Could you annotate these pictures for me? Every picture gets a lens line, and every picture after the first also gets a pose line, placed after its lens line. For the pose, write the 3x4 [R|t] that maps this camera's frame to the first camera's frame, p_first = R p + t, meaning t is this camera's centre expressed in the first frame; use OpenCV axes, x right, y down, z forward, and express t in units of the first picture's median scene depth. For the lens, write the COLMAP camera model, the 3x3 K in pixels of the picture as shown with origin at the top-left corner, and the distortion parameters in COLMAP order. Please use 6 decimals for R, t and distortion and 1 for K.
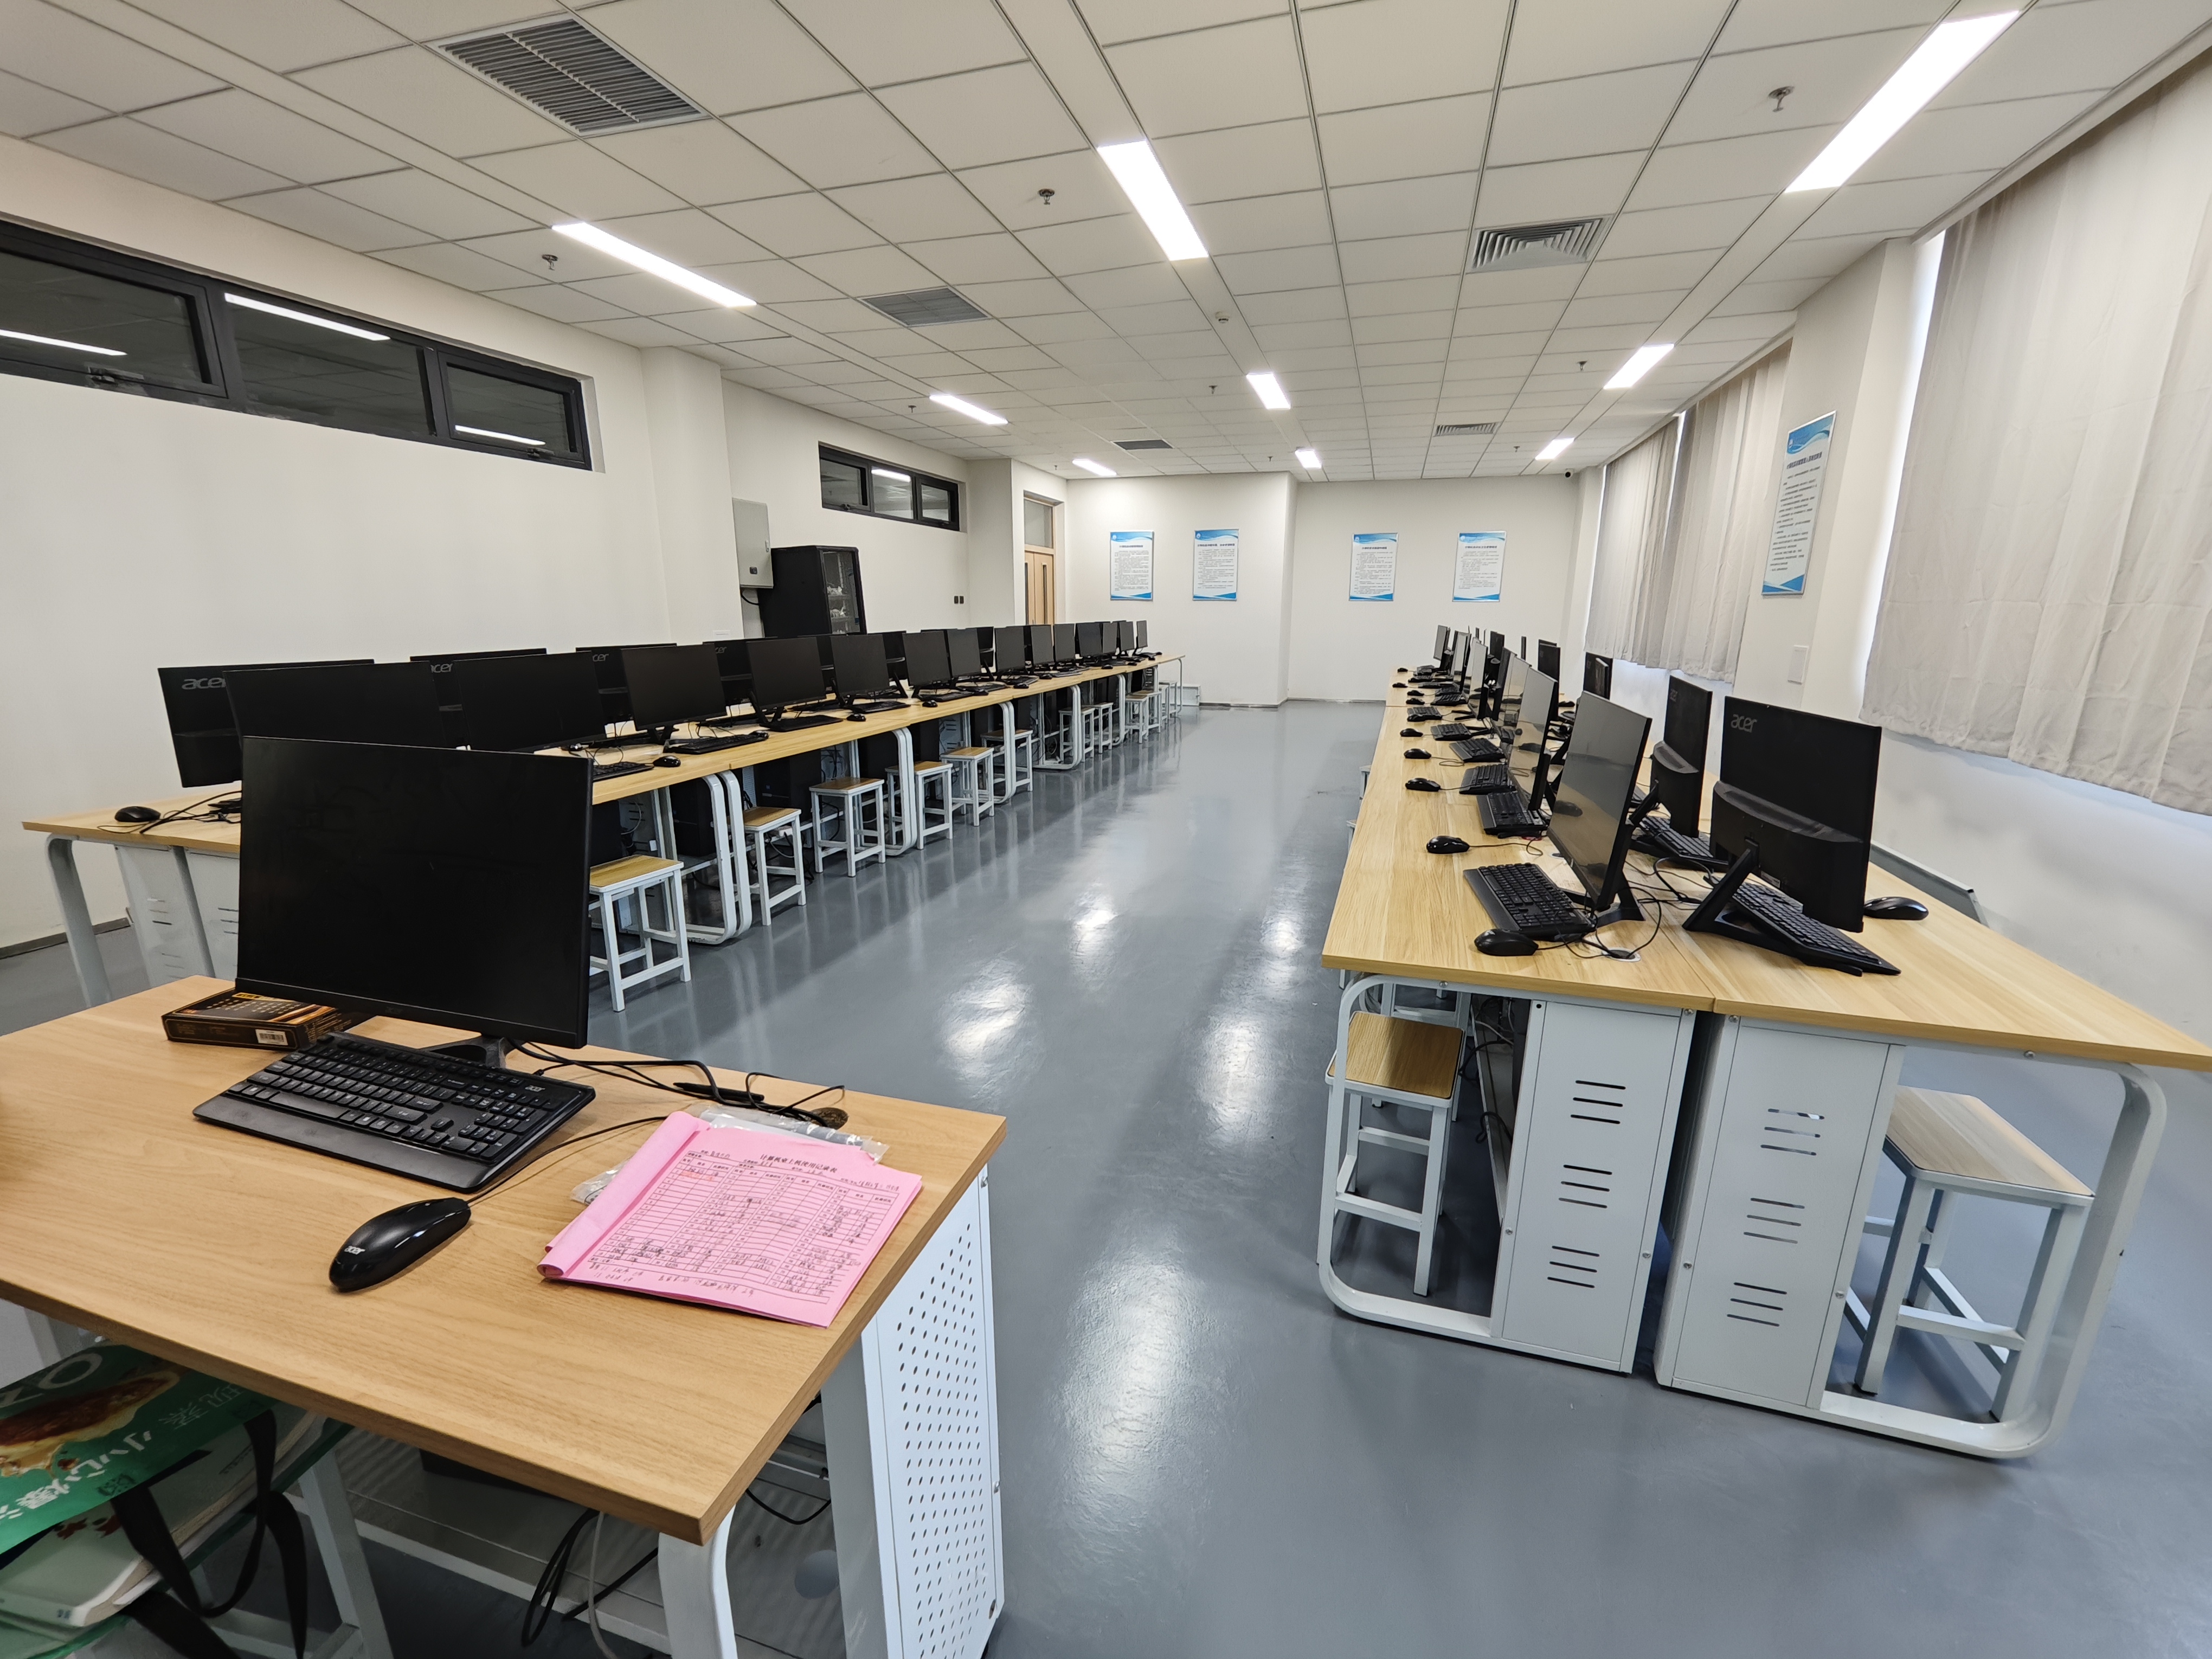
lens RADIAL K [[909.1, 0, 1111.2], [0, 909.1, 833.0], [0, 0, 1]] dist [0.000078, 0.001258]
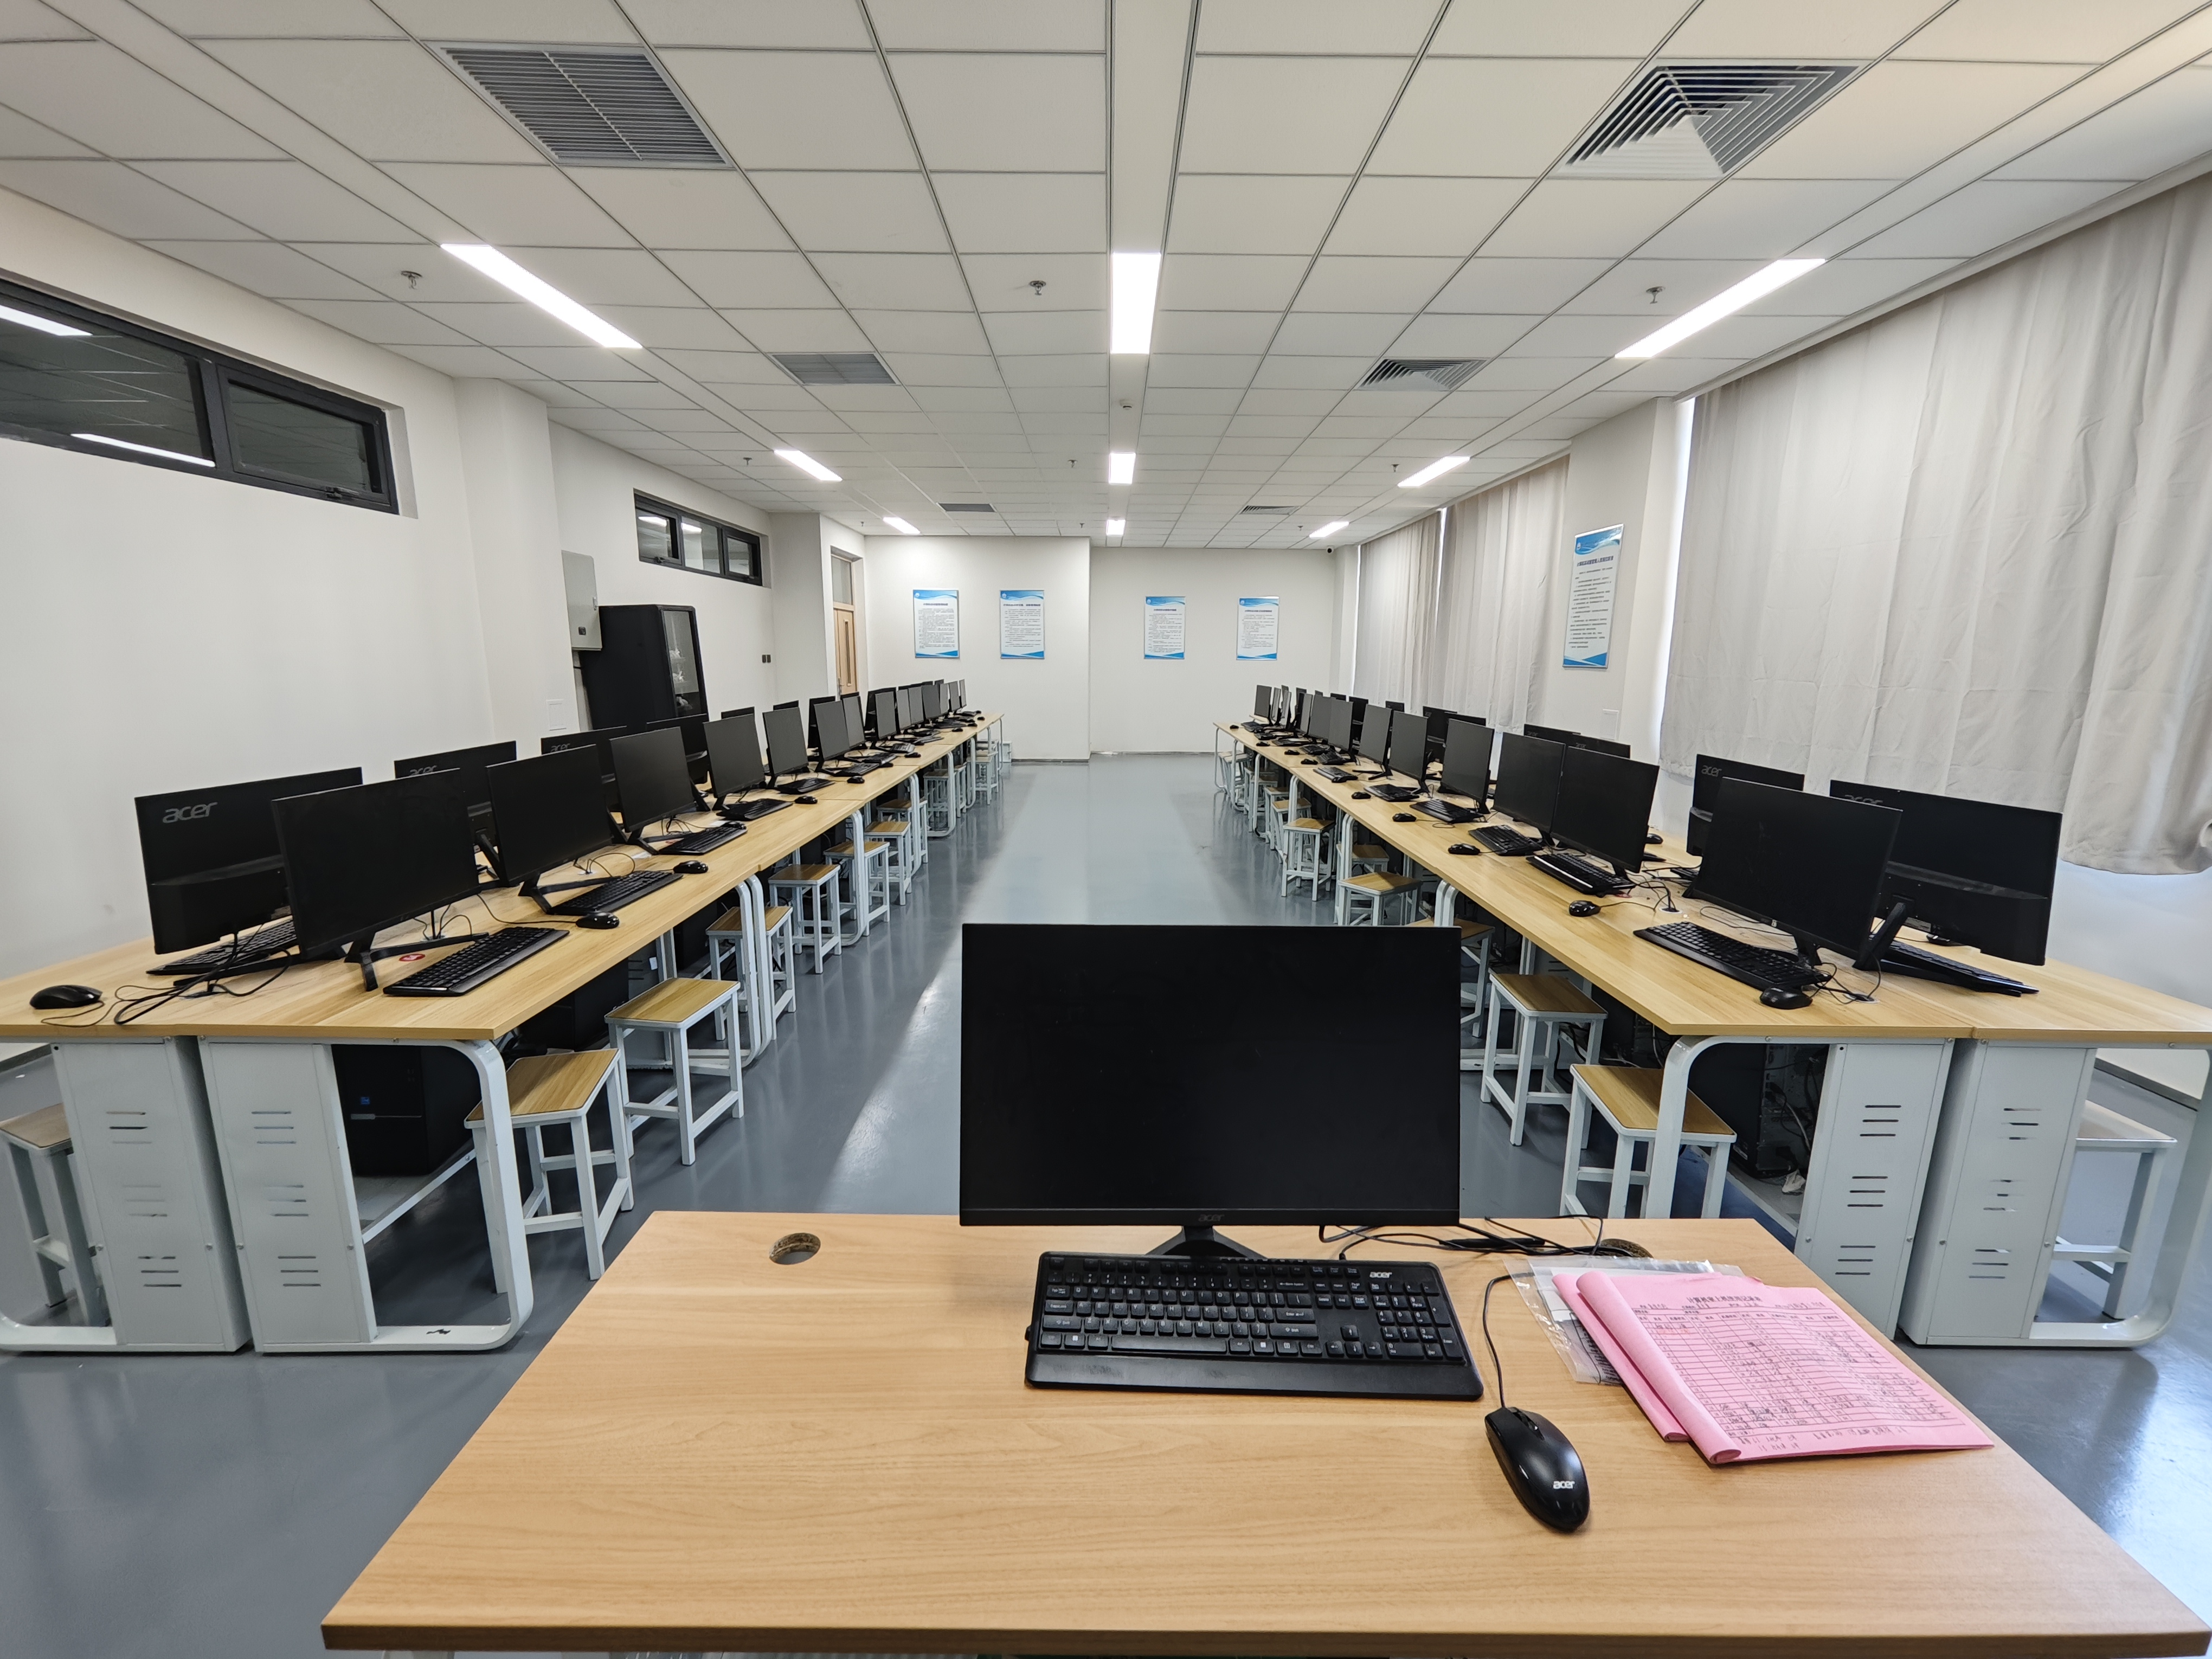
lens RADIAL K [[909.1, 0, 1110.3], [0, 909.1, 832.7], [0, 0, 1]] dist [0.000078, 0.001258]
pose [[0.955689, -0.051048, 0.289918, -0.331207], [0.065758, 0.996984, -0.041218, -0.045868], [-0.286939, 0.058456, 0.956164, 0.041088]]
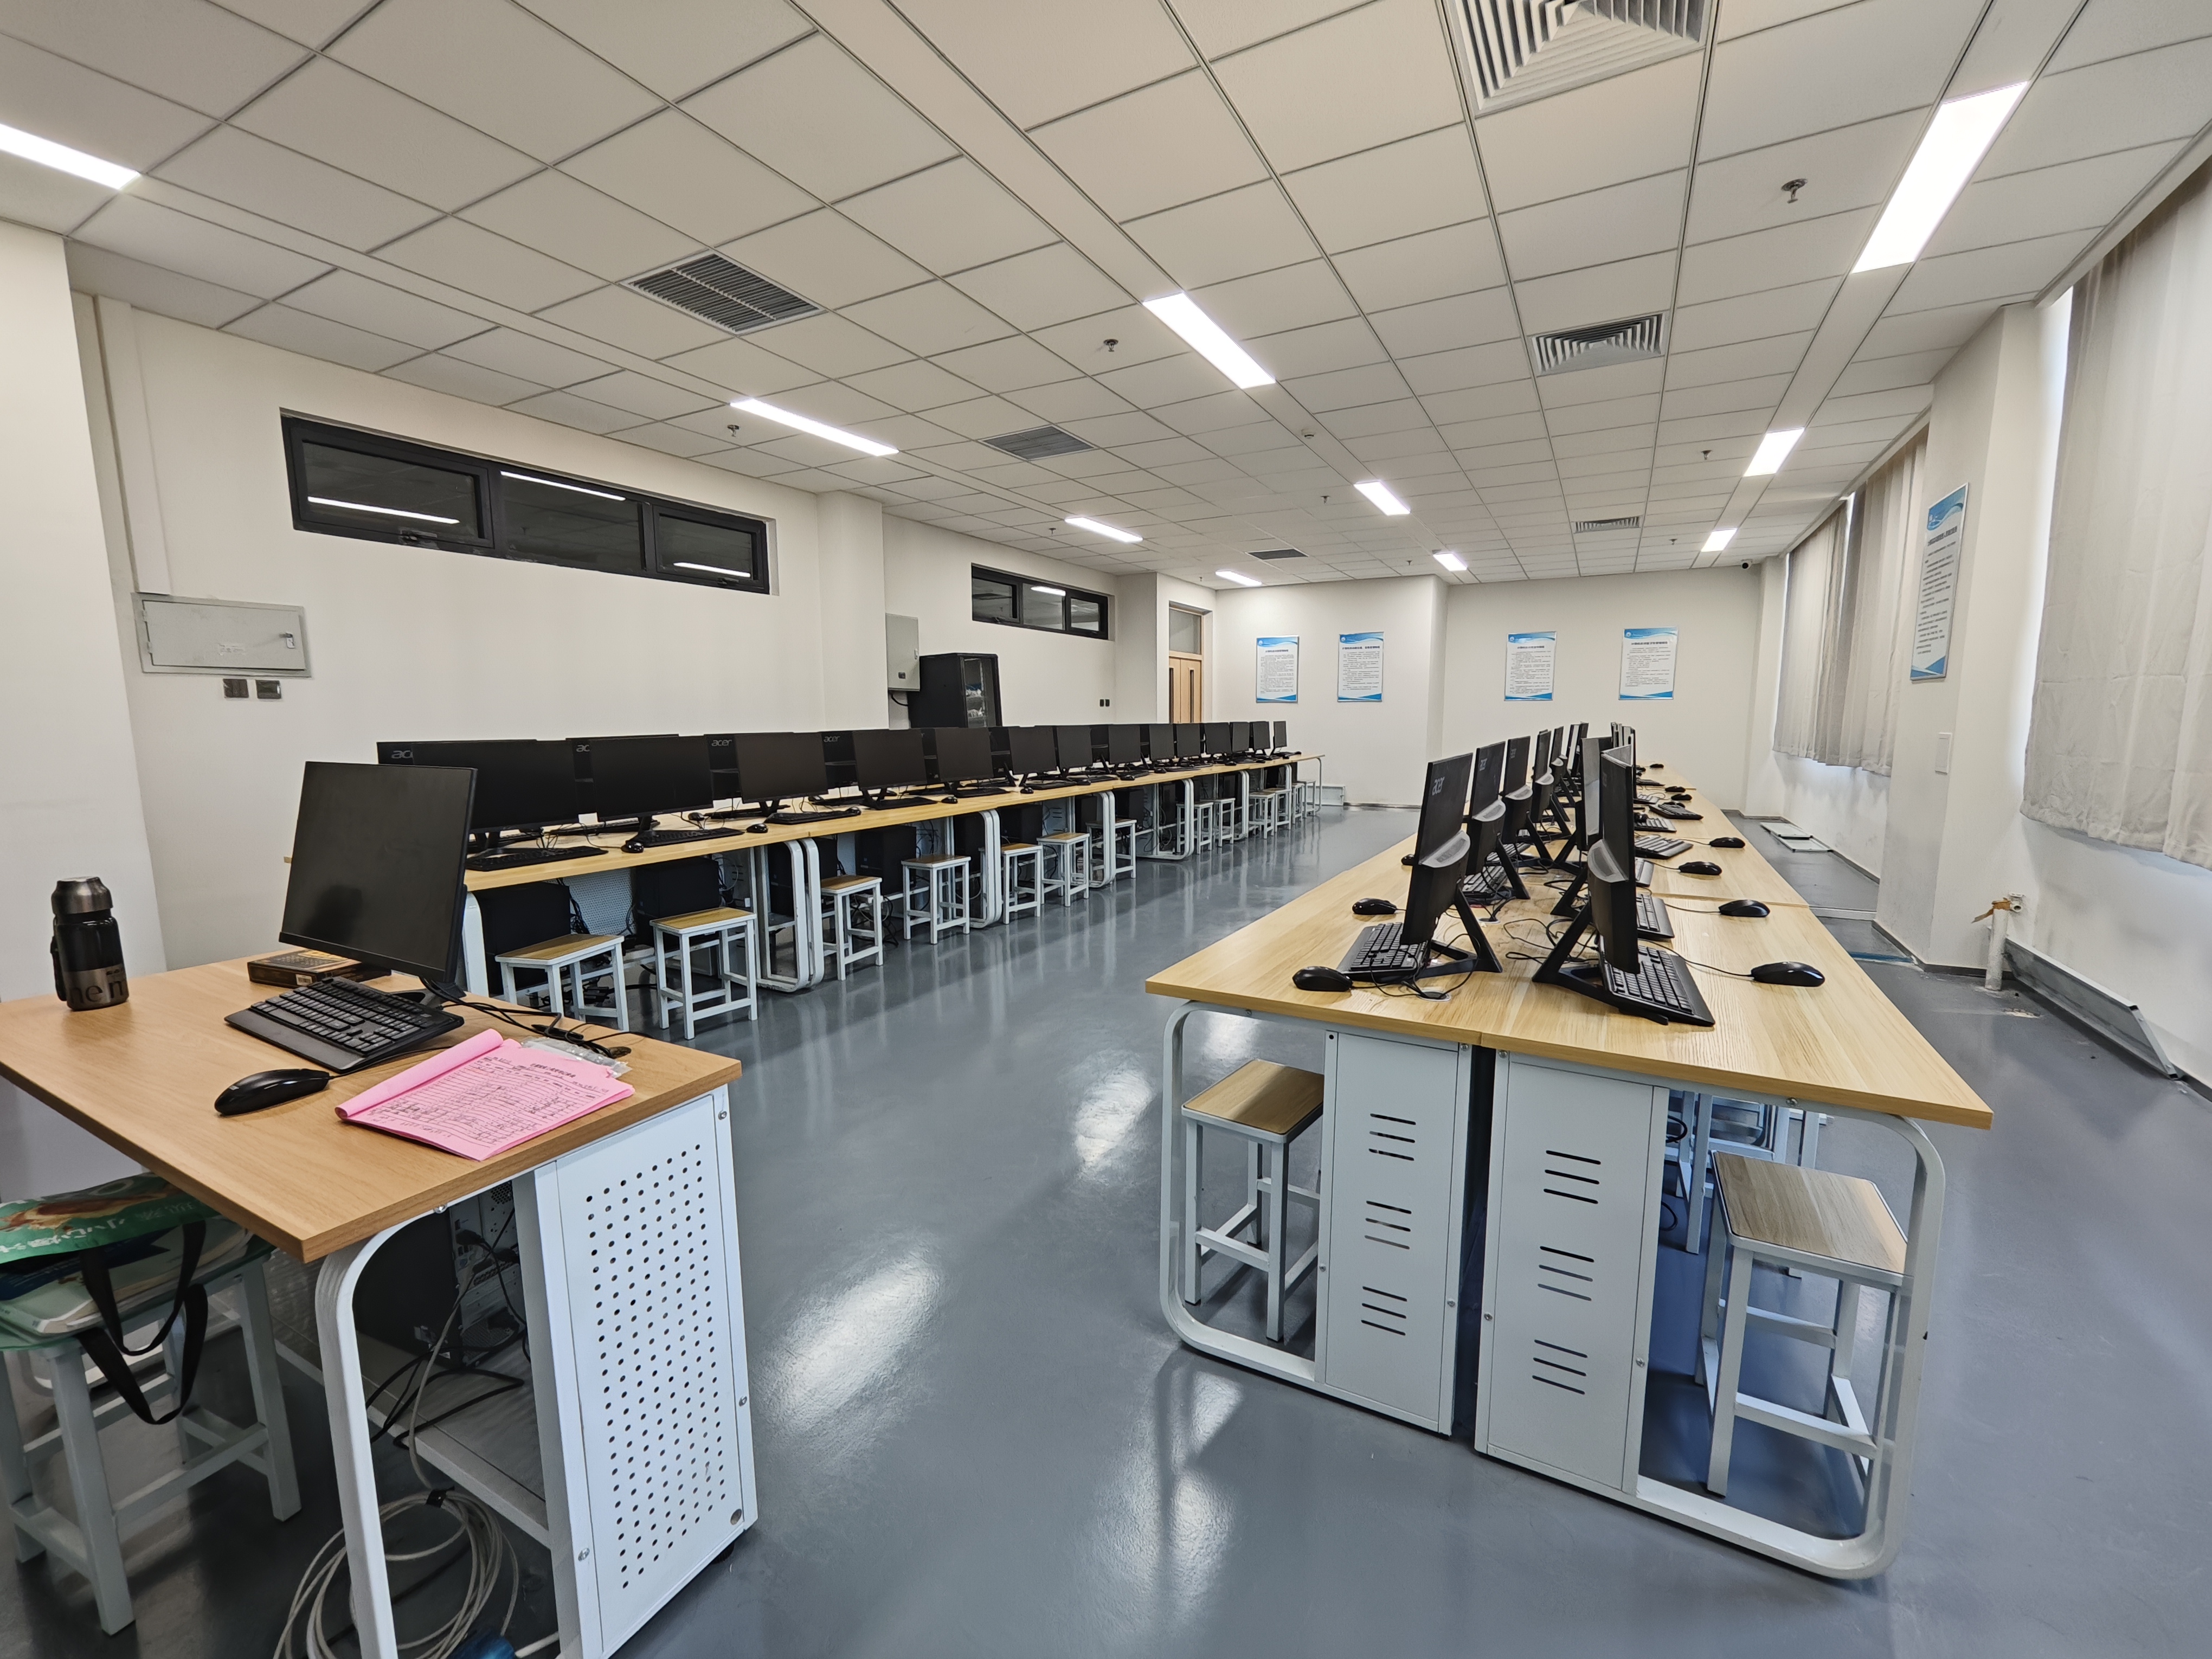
lens RADIAL K [[909.1, 0, 1113.3], [0, 909.1, 832.1], [0, 0, 1]] dist [0.000078, 0.001258]
pose [[0.979350, 0.017577, -0.201407, 0.177993], [-0.040815, 0.992890, -0.111817, 0.034932], [0.198010, 0.117729, 0.973104, -0.038300]]
